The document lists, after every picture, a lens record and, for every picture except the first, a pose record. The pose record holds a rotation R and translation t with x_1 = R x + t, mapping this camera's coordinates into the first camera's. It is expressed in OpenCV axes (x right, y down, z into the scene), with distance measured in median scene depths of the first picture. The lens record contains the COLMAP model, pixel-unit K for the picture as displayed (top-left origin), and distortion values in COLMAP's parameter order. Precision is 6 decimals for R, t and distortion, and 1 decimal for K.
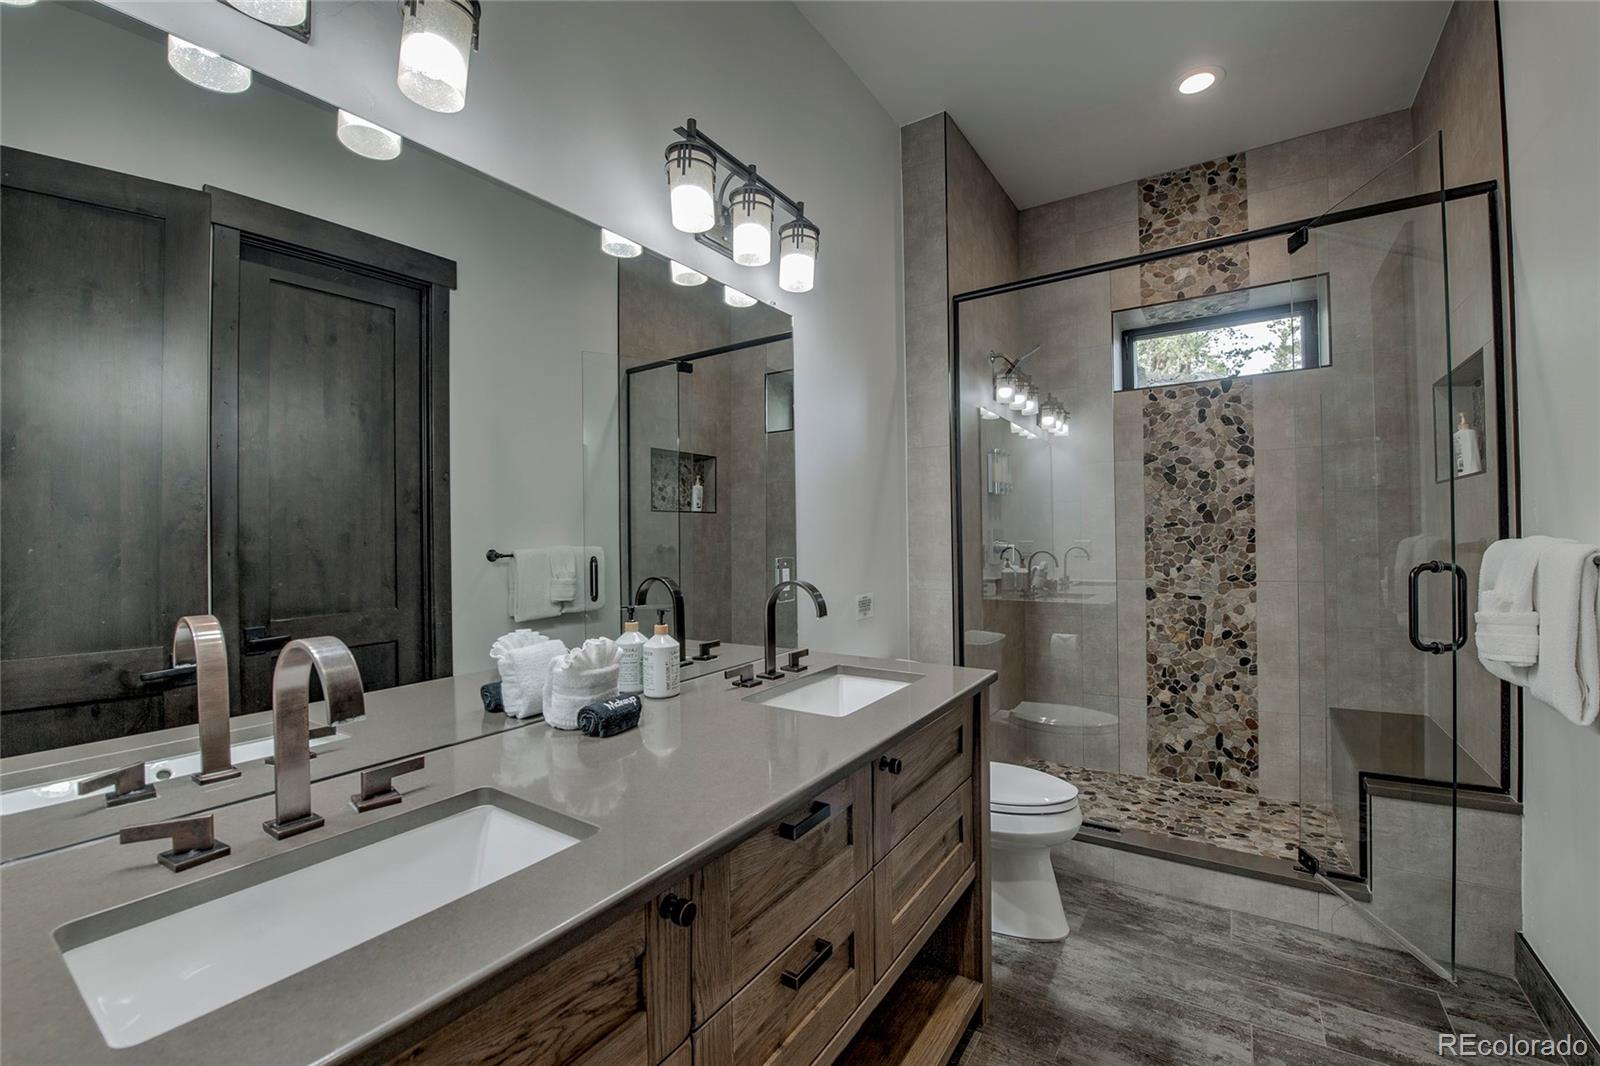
lens RADIAL K [[653.7, 0, 797.9], [0, 653.7, 533.2], [0, 0, 1]] dist [-0.015894, -0.000346]
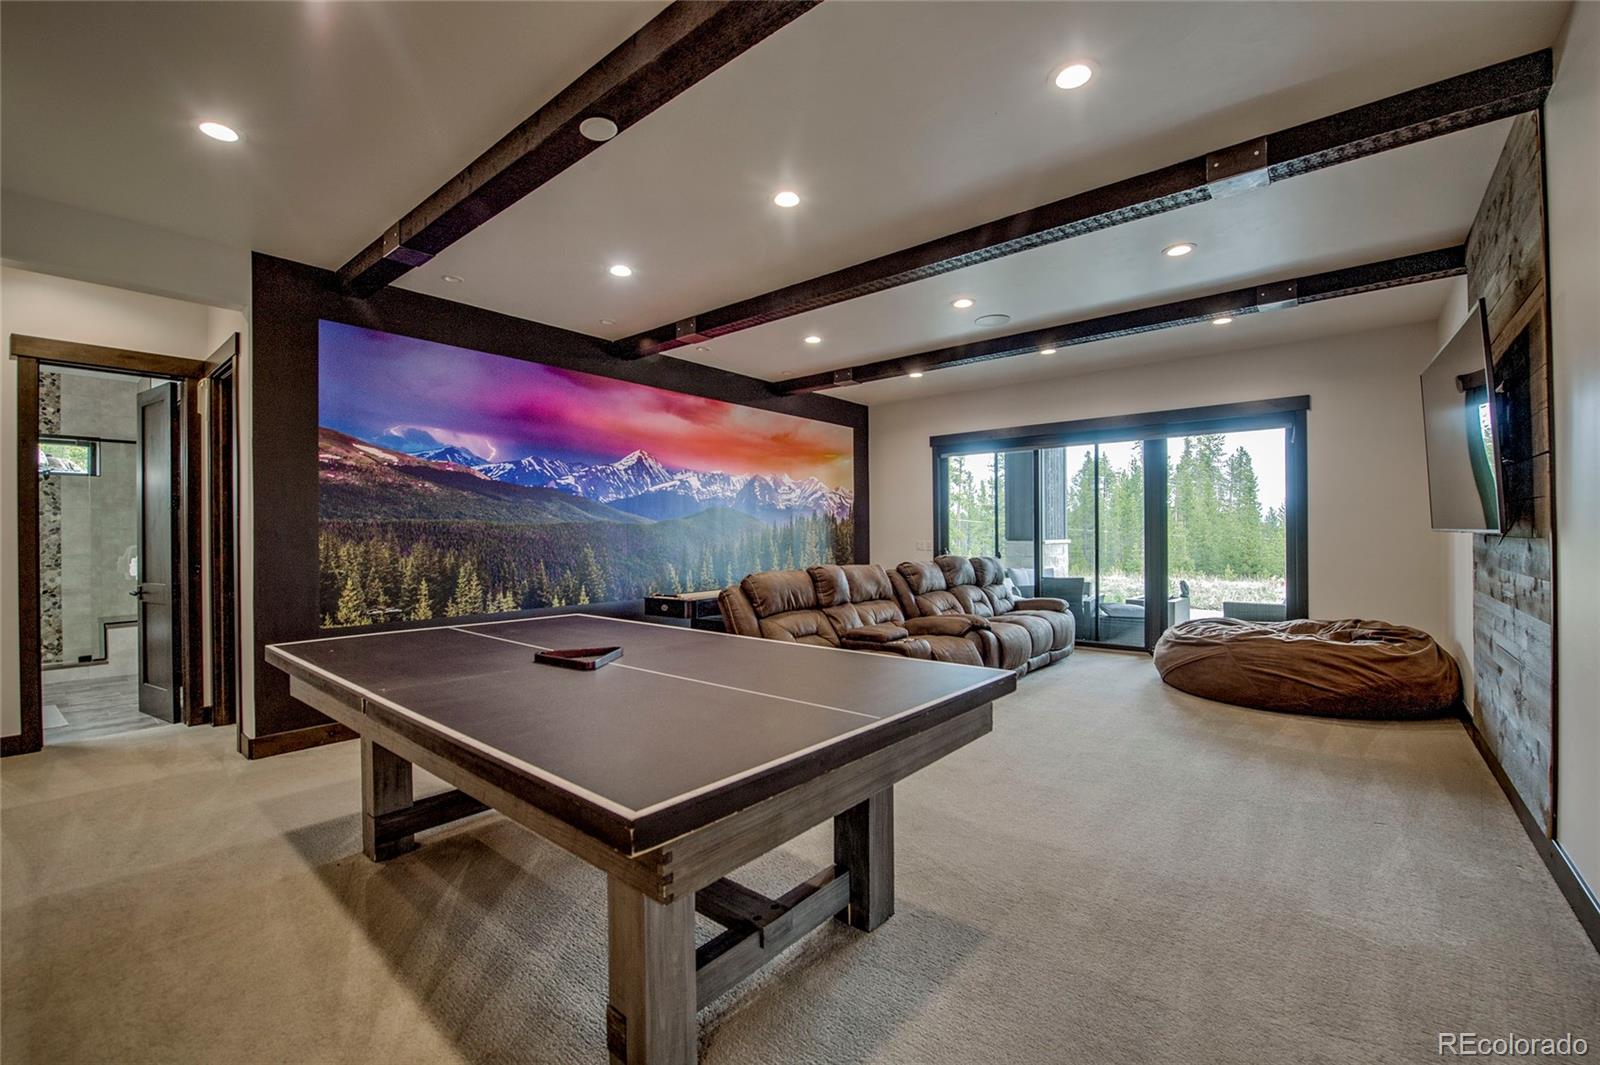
lens RADIAL K [[674.8, 0, 804.5], [0, 674.8, 533.2], [0, 0, 1]] dist [-0.013742, -0.000166]
pose [[0.099943, 0.011672, 0.994925, -1.307699], [-0.000470, 0.999932, -0.011684, -0.016334], [-0.994993, 0.000700, 0.099942, -1.771140]]
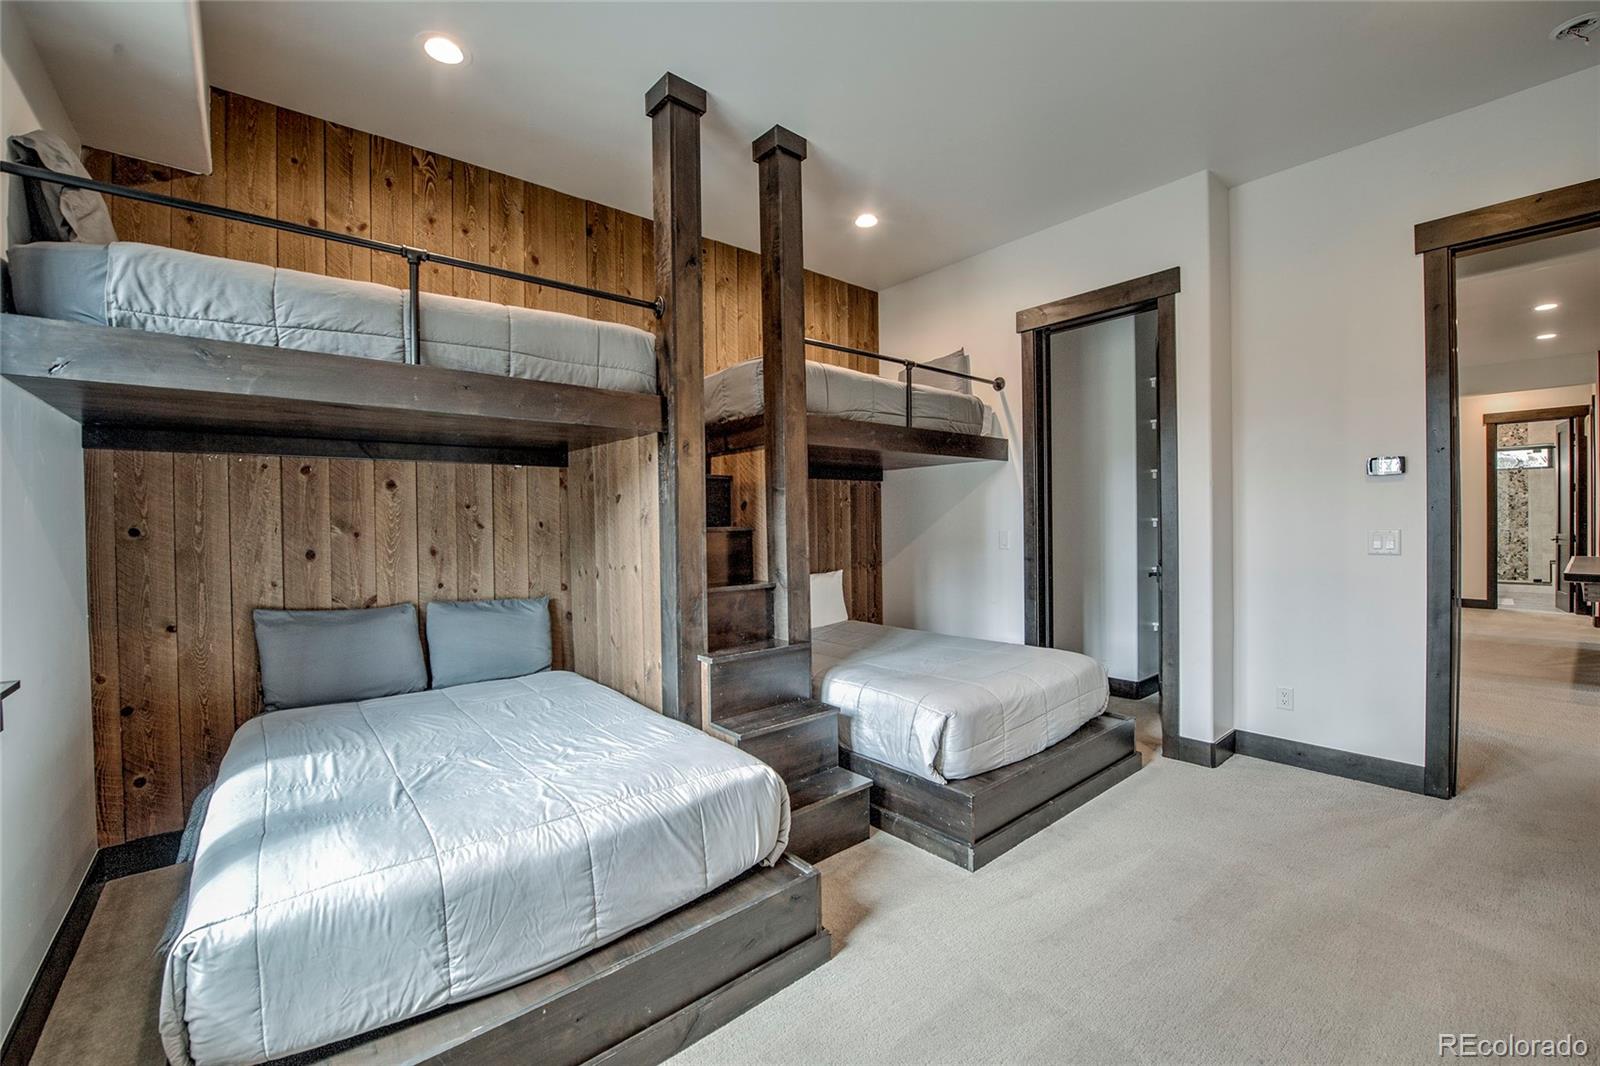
lens RADIAL K [[653.7, 0, 795.0], [0, 653.7, 528.8], [0, 0, 1]] dist [-0.015894, -0.000346]
pose [[0.962479, 0.002230, -0.271347, -2.500567], [0.004157, 0.999728, 0.022964, -0.009188], [0.271324, -0.023230, 0.962208, -3.967932]]
